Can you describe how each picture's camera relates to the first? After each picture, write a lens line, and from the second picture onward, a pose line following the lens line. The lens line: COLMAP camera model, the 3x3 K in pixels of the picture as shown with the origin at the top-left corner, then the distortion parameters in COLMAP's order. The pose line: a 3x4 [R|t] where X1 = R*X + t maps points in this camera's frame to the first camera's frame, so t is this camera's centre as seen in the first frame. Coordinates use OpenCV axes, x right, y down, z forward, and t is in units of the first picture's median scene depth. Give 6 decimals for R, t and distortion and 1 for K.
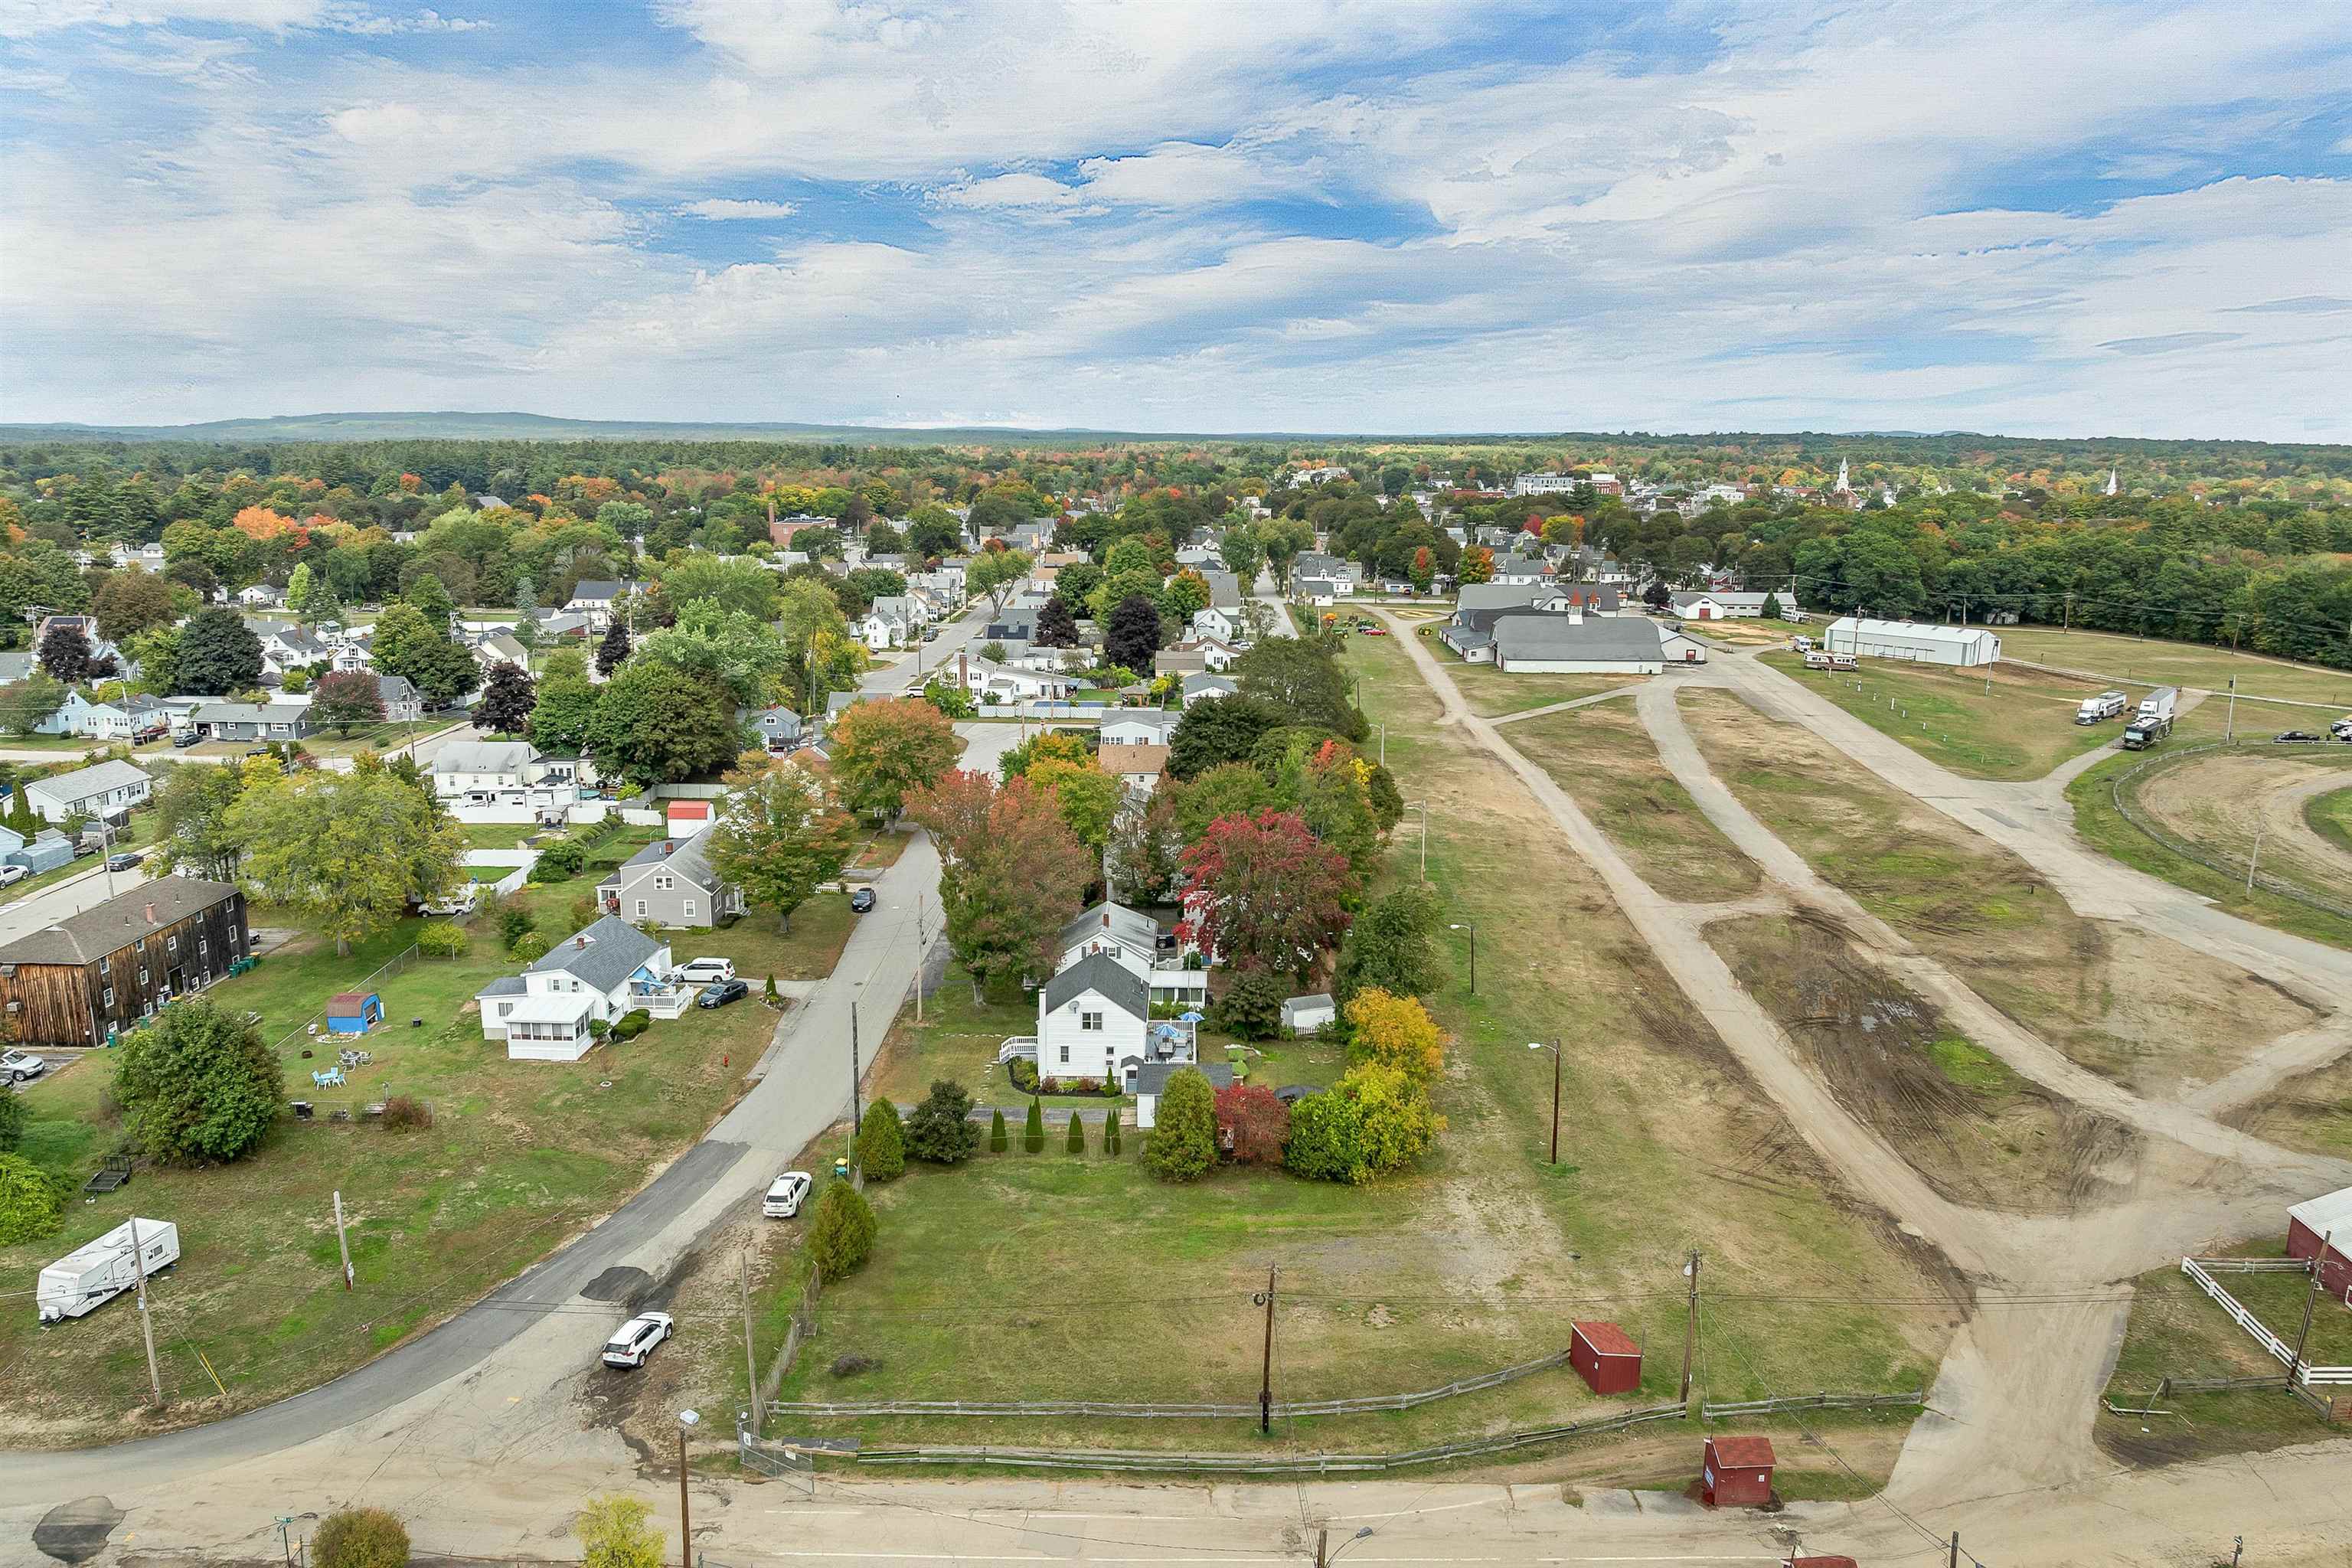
lens RADIAL K [[1653.7, 0, 1187.3], [0, 1653.7, 843.0], [0, 0, 1]] dist [-0.003695, -0.053122]
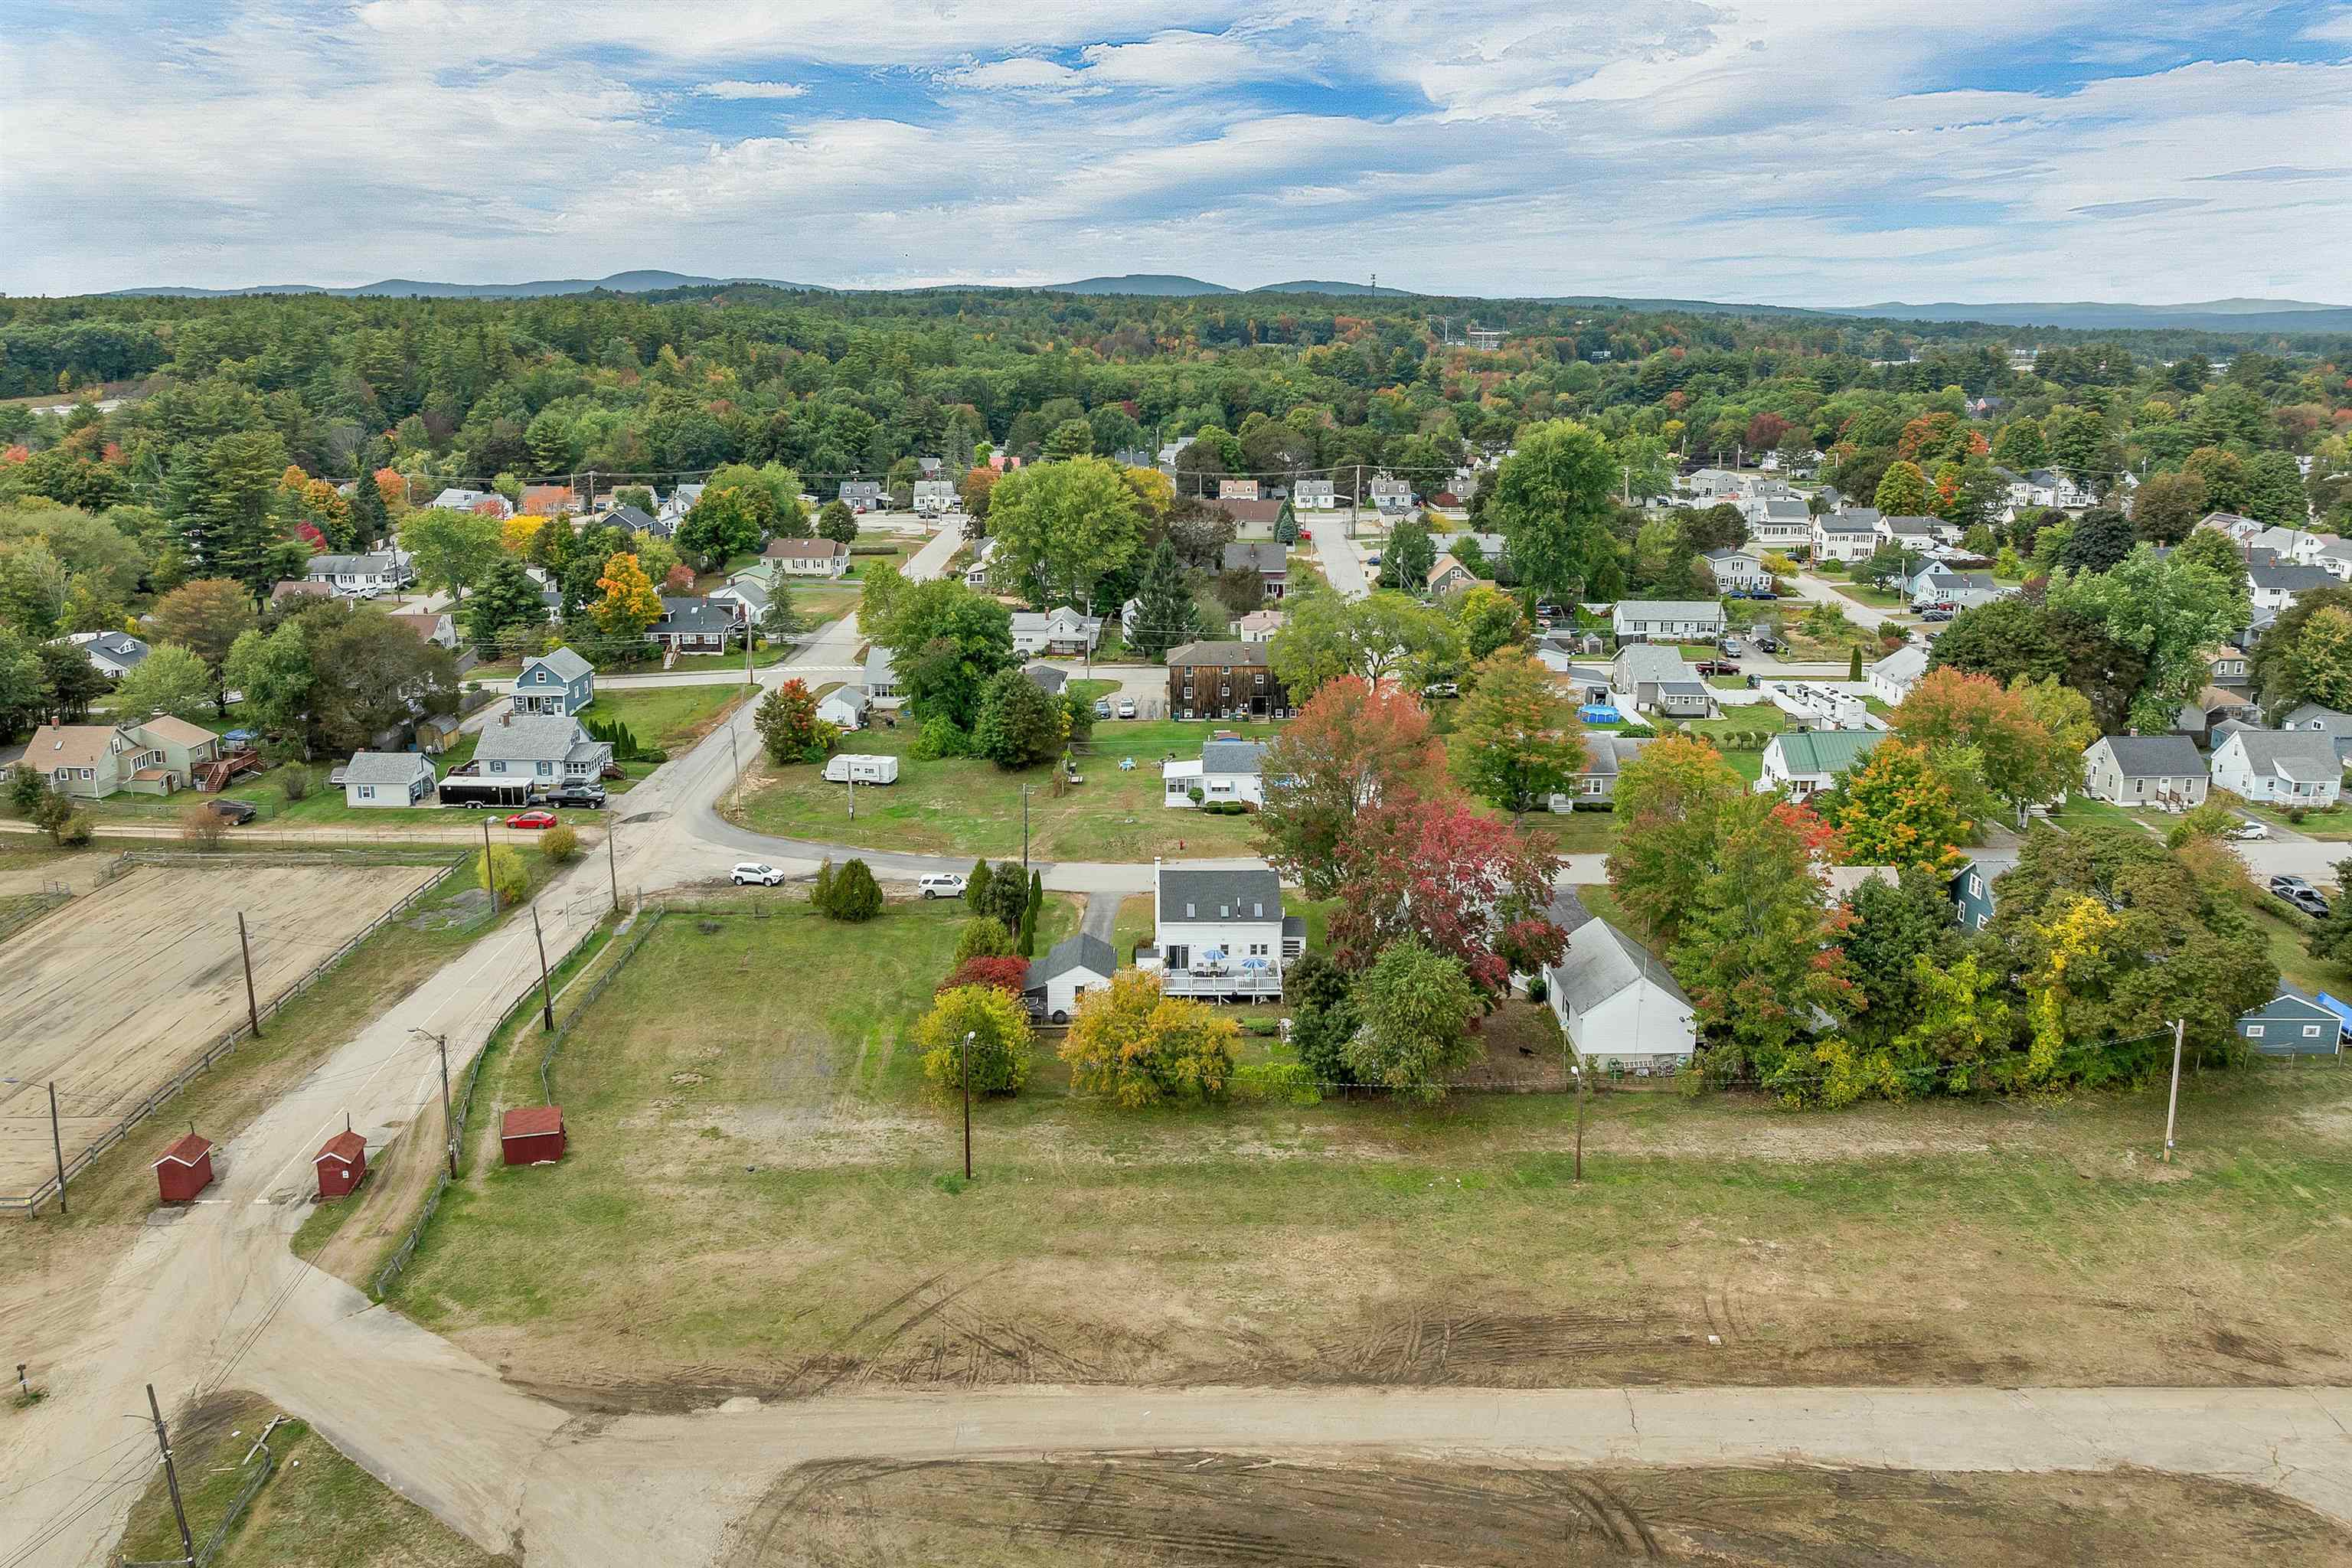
lens RADIAL K [[1646.4, 0, 1184.1], [0, 1646.4, 784.0], [0, 0, 1]] dist [-0.031560, 0.001775]
pose [[0.028446, 0.263319, -0.964289, 0.924799], [-0.237337, 0.938873, 0.249377, -0.225652], [0.971011, 0.221767, 0.089202, 0.905312]]
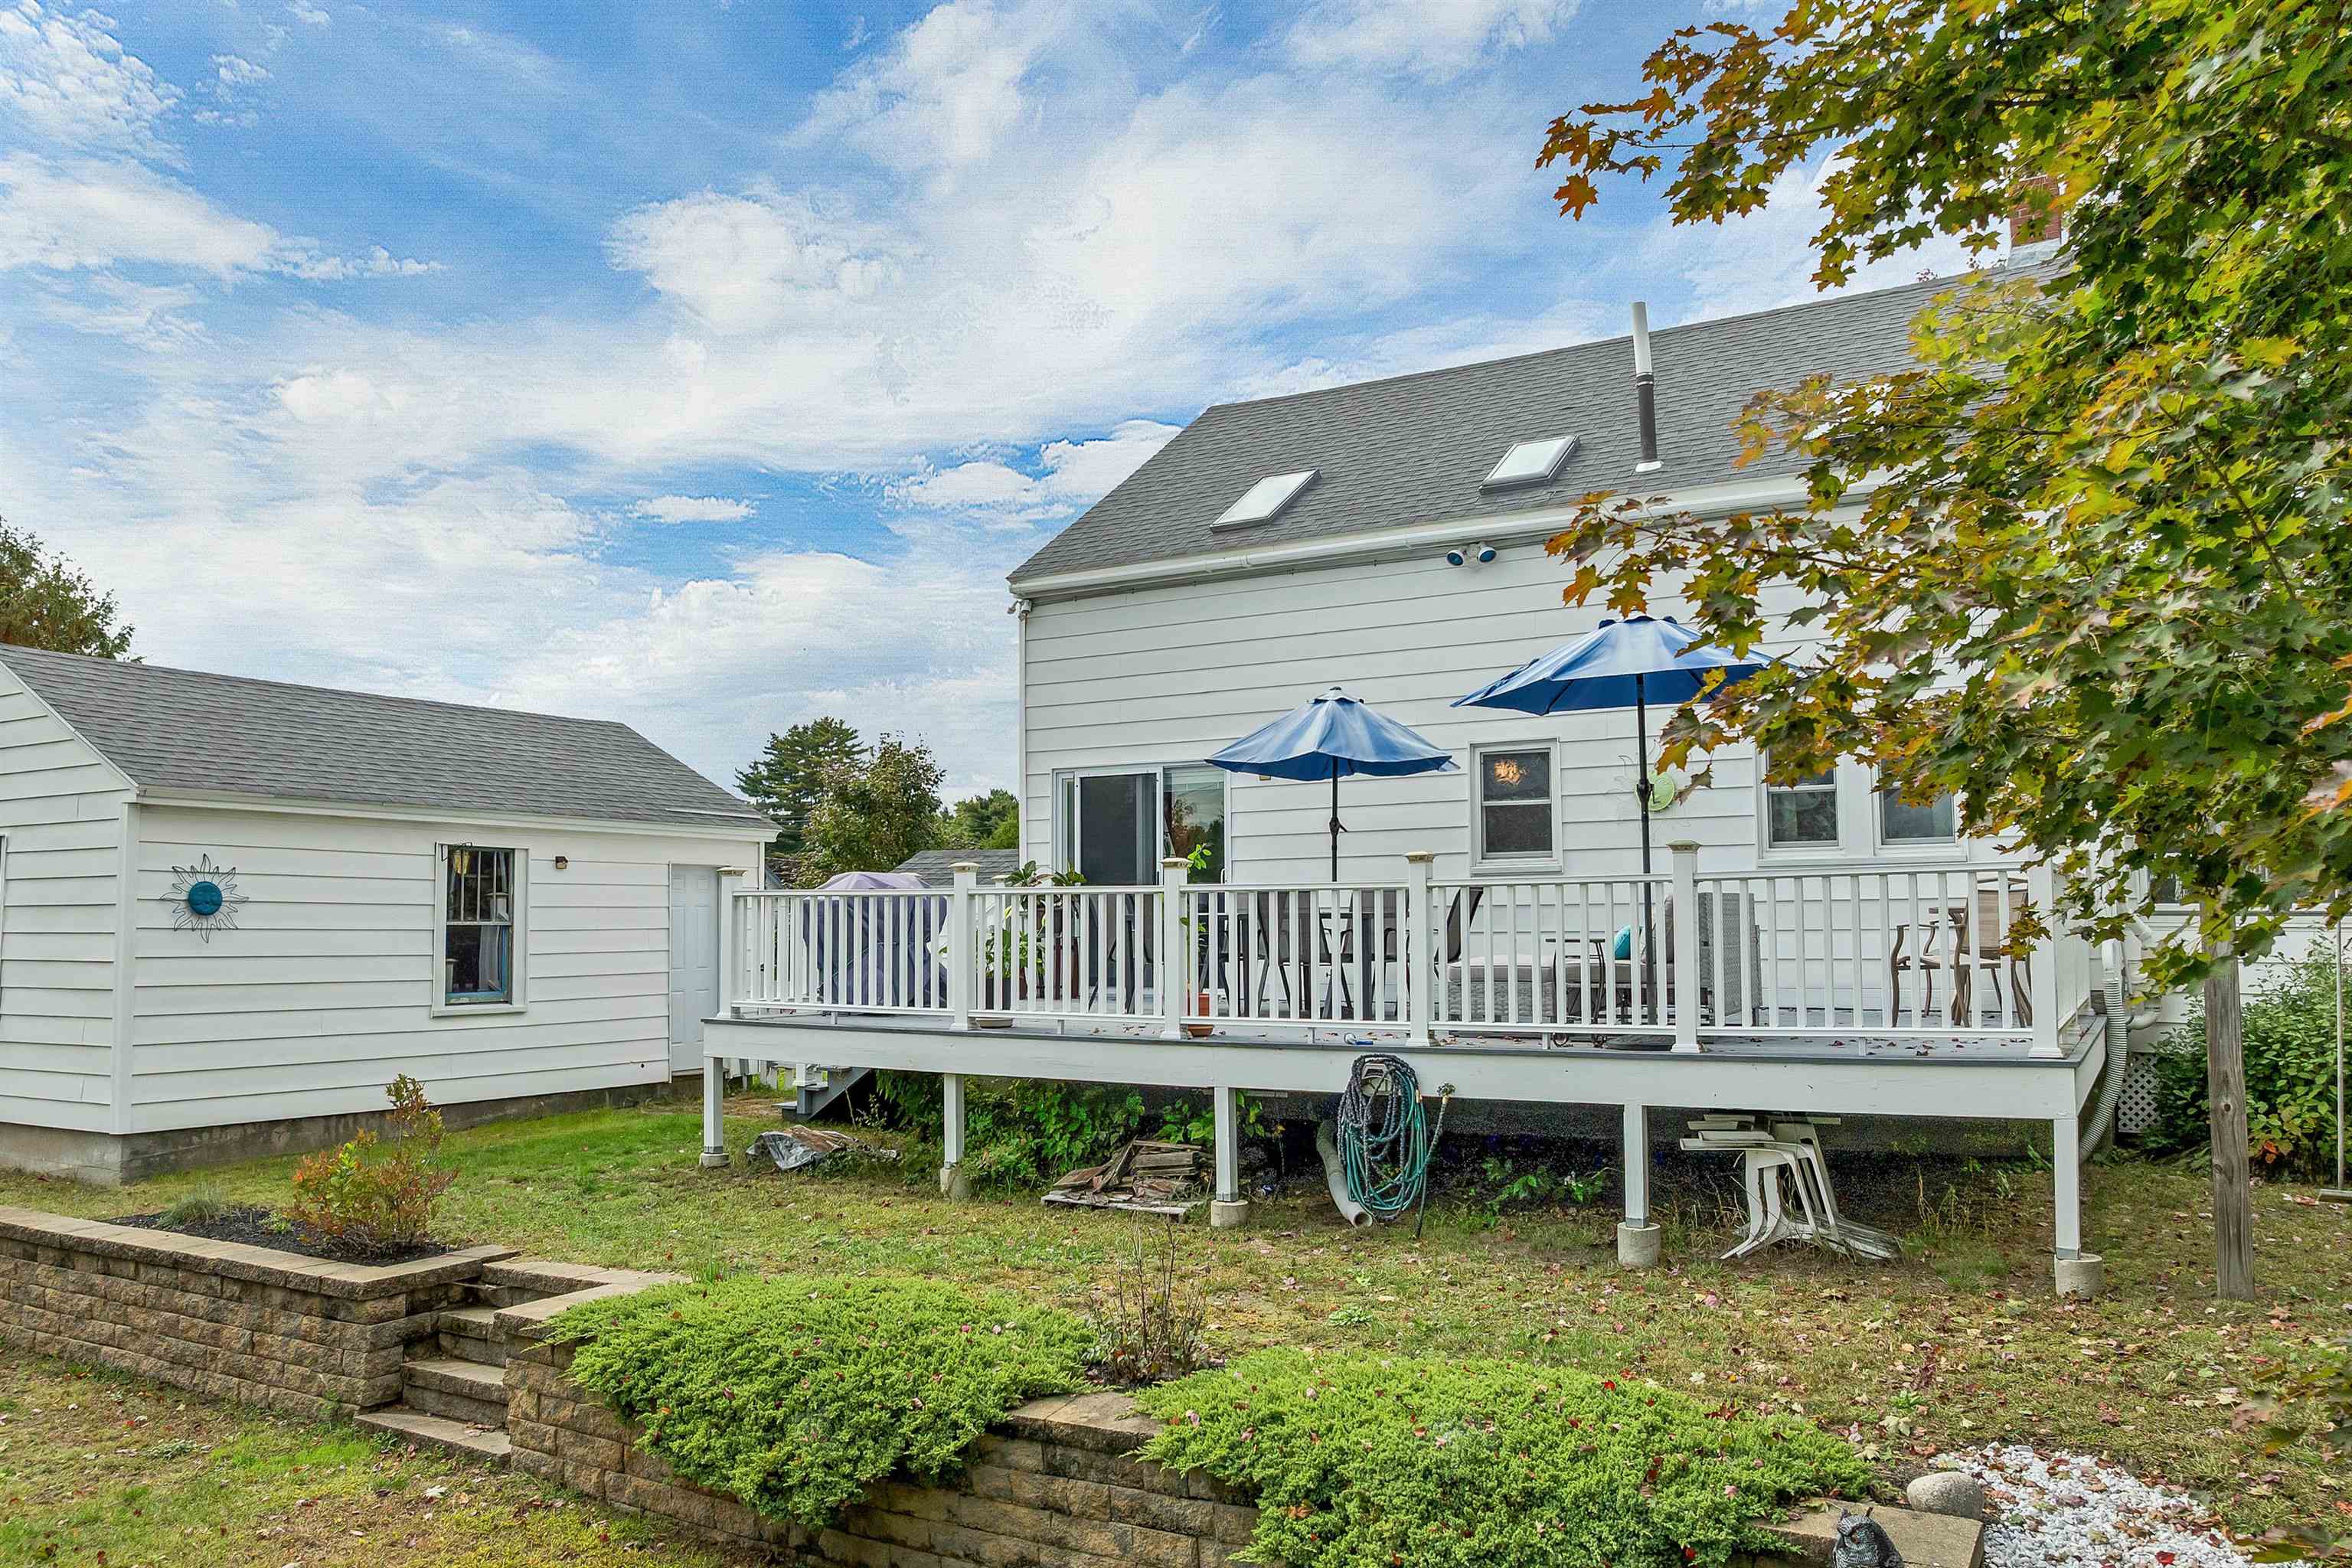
lens RADIAL K [[1695.8, 0, 1187.1], [0, 1695.8, 801.0], [0, 0, 1]] dist [-0.041524, 0.008080]
pose [[-0.497344, -0.063584, -0.865220, 0.080294], [-0.199754, 0.978907, 0.042883, 0.117334], [0.844244, 0.194159, -0.499555, 1.080055]]
